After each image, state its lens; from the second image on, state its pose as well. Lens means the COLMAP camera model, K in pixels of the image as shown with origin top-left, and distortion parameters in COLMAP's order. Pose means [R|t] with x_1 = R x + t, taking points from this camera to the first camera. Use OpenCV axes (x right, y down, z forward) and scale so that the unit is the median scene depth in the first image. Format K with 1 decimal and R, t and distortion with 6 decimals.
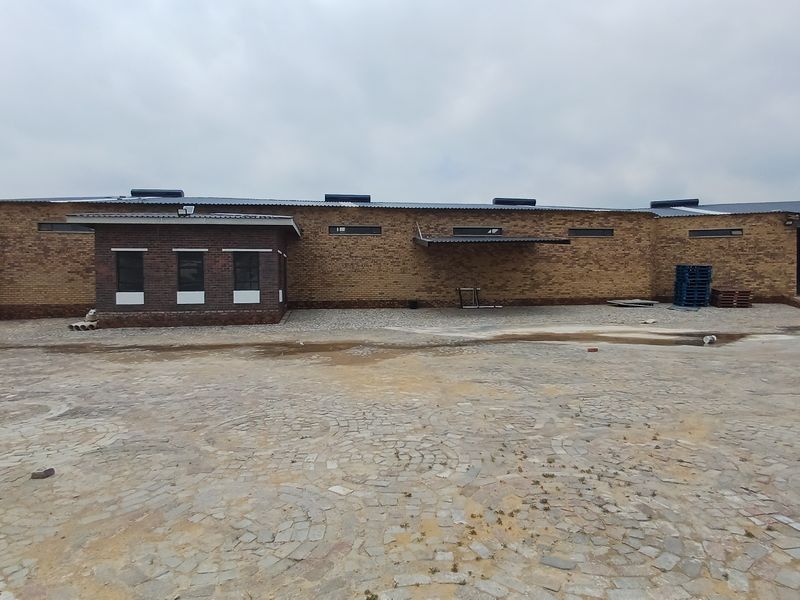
lens RADIAL K [[493.0, 0, 400.0], [0, 493.0, 300.0], [0, 0, 1]] dist [0.001154, 0.000140]
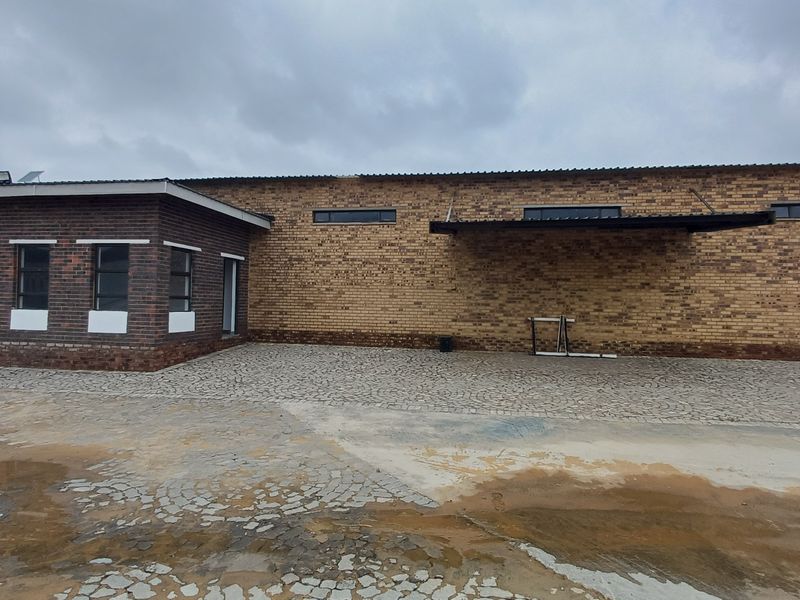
lens RADIAL K [[493.0, 0, 400.0], [0, 493.0, 300.0], [0, 0, 1]] dist [0.001154, 0.000140]
pose [[0.949437, 0.023040, -0.313111, 0.153859], [-0.036300, 0.998671, -0.036585, -0.018492], [0.311852, 0.046101, 0.949011, 0.441924]]
